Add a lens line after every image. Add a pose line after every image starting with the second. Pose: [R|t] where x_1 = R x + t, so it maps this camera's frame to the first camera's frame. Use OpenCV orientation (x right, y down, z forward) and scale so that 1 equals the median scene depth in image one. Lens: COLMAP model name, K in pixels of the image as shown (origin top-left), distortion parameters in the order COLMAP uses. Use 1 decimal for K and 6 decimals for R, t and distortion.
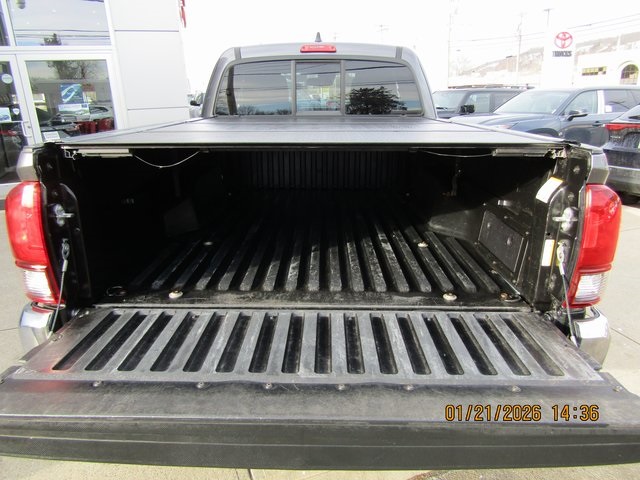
lens RADIAL K [[457.6, 0, 320.0], [0, 457.6, 240.0], [0, 0, 1]] dist [-0.037213, 0.048281]
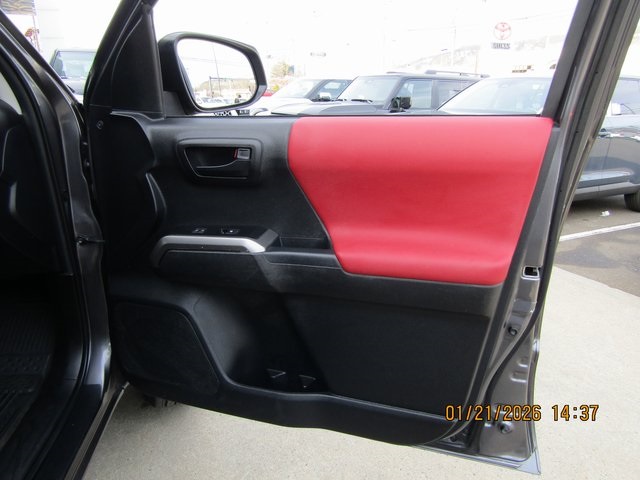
lens RADIAL K [[457.6, 0, 320.0], [0, 457.6, 240.0], [0, 0, 1]] dist [-0.037213, 0.048281]
pose [[0.991497, -0.011374, 0.129632, 0.039780], [0.008820, 0.999756, 0.020259, -0.034186], [-0.129831, -0.018943, 0.991355, 0.117689]]
